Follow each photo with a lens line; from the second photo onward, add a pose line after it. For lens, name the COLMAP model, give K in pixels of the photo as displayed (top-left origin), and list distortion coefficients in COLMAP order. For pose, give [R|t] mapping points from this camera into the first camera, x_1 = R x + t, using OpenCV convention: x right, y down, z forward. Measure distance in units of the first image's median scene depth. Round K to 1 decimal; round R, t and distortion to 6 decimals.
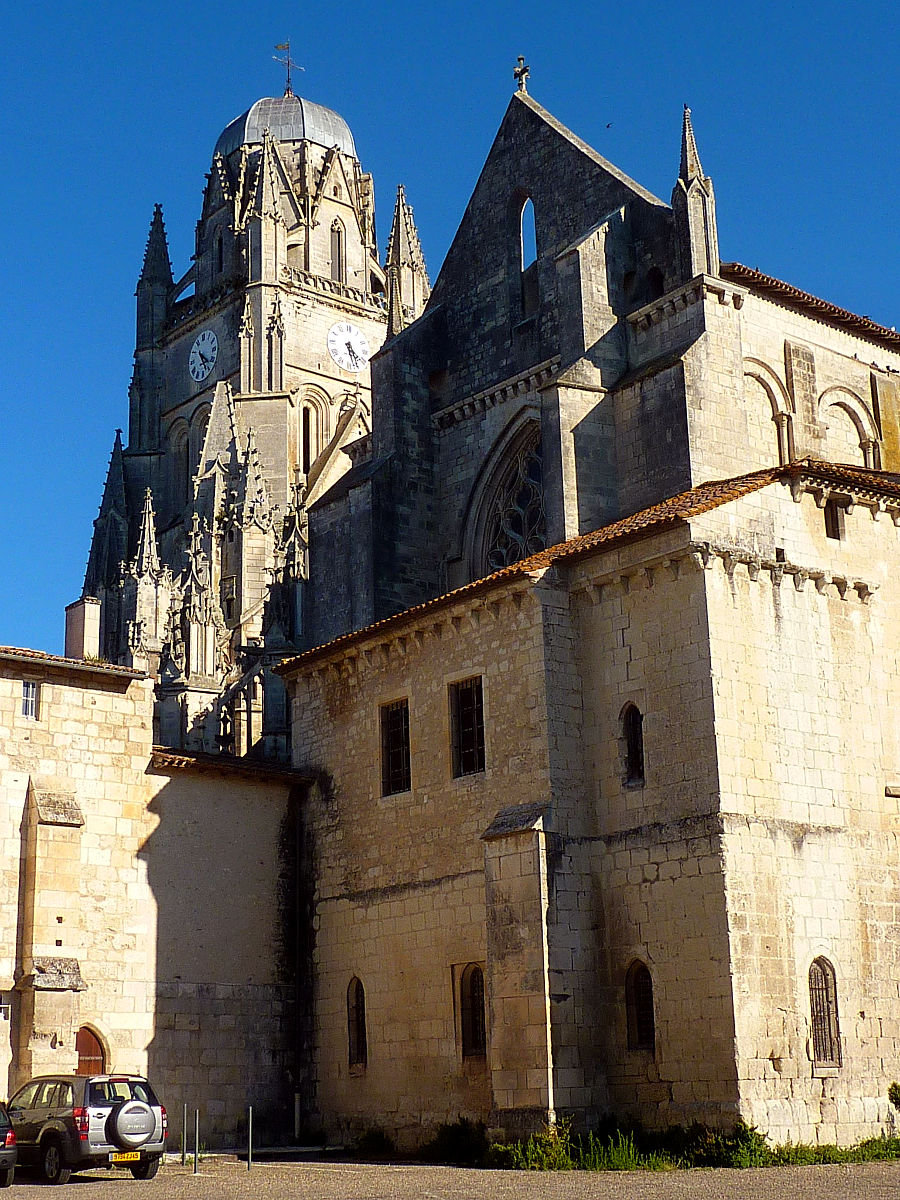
lens RADIAL K [[1763.0, 0, 449.5], [0, 1763.0, 612.9], [0, 0, 1]] dist [0.005049, 0.000000]
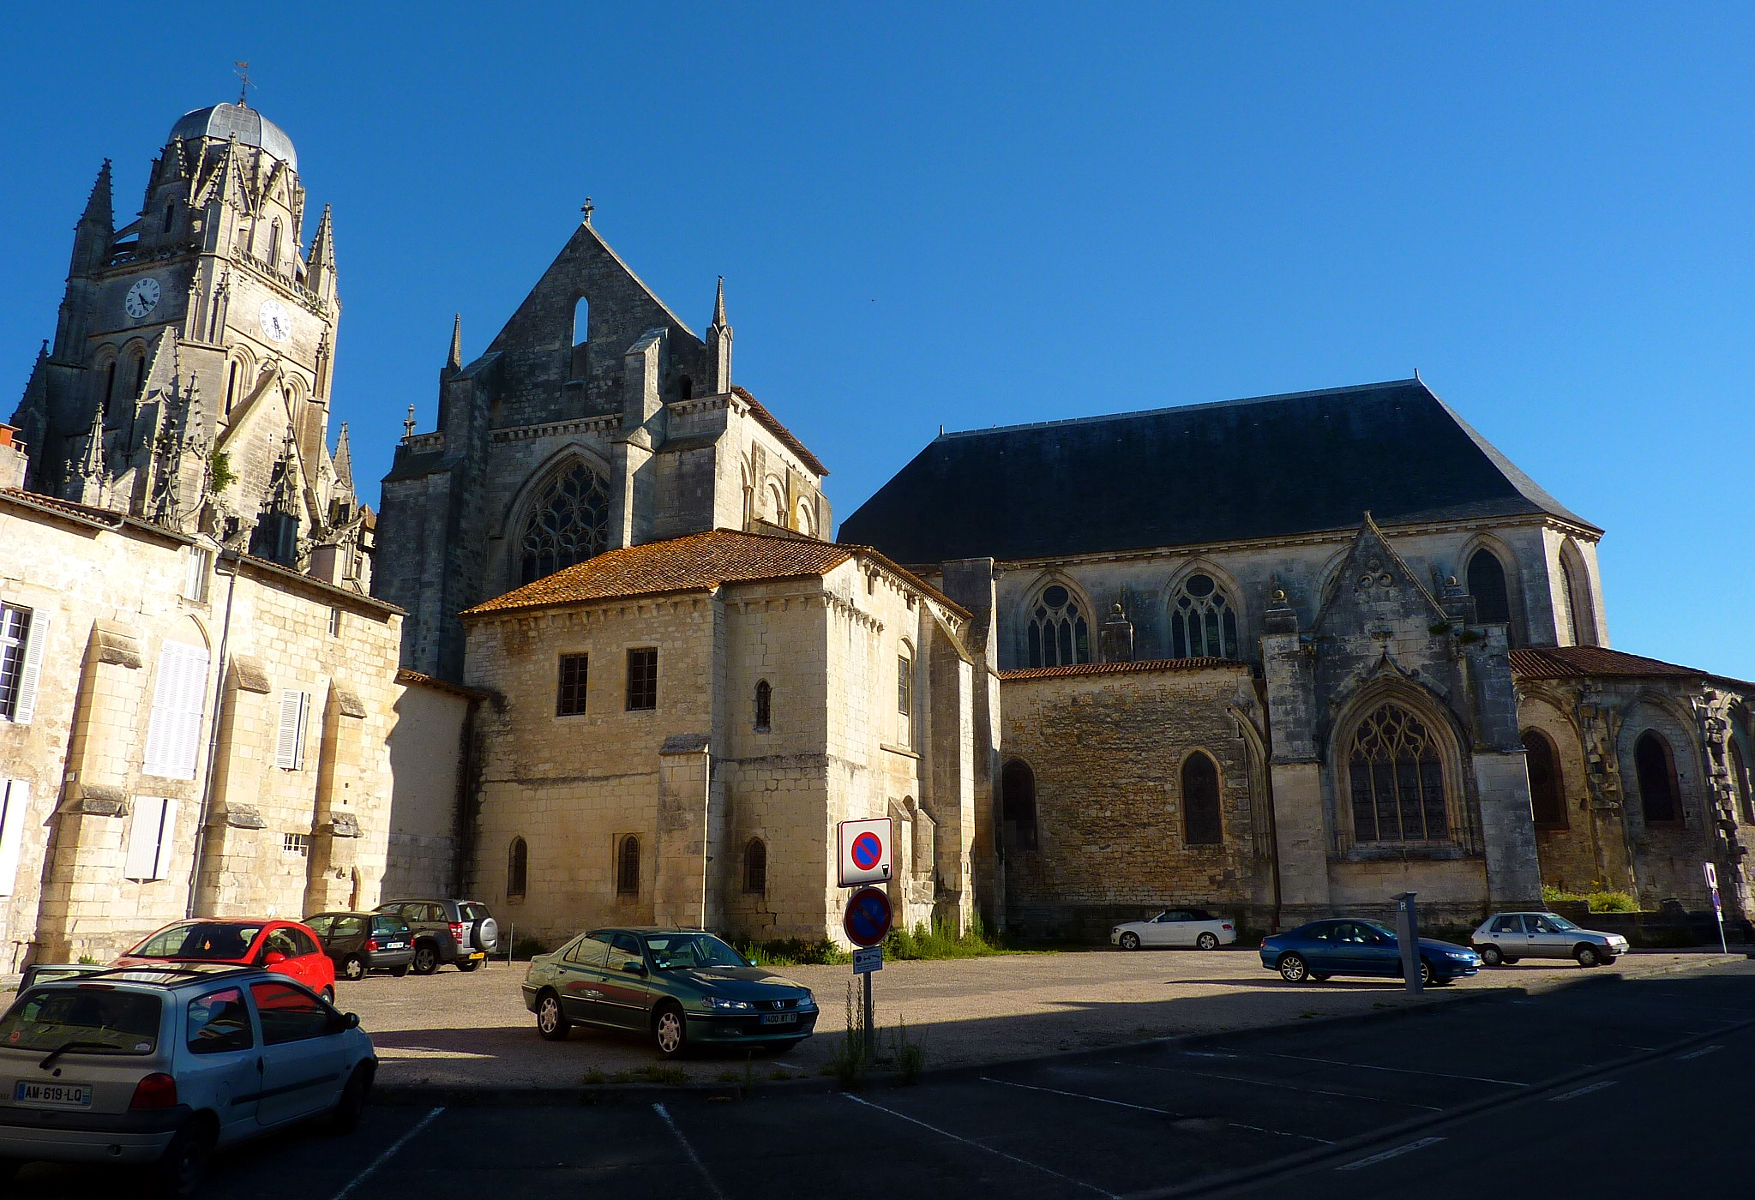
lens RADIAL K [[1308.3, 0, 885.5], [0, 1308.3, 563.0], [0, 0, 1]] dist [-0.006989, -0.027828]
pose [[0.840950, 0.158141, 0.517489, -0.316597], [-0.156658, 0.986539, -0.046901, -0.011454], [-0.517940, -0.041628, 0.854404, -0.060362]]
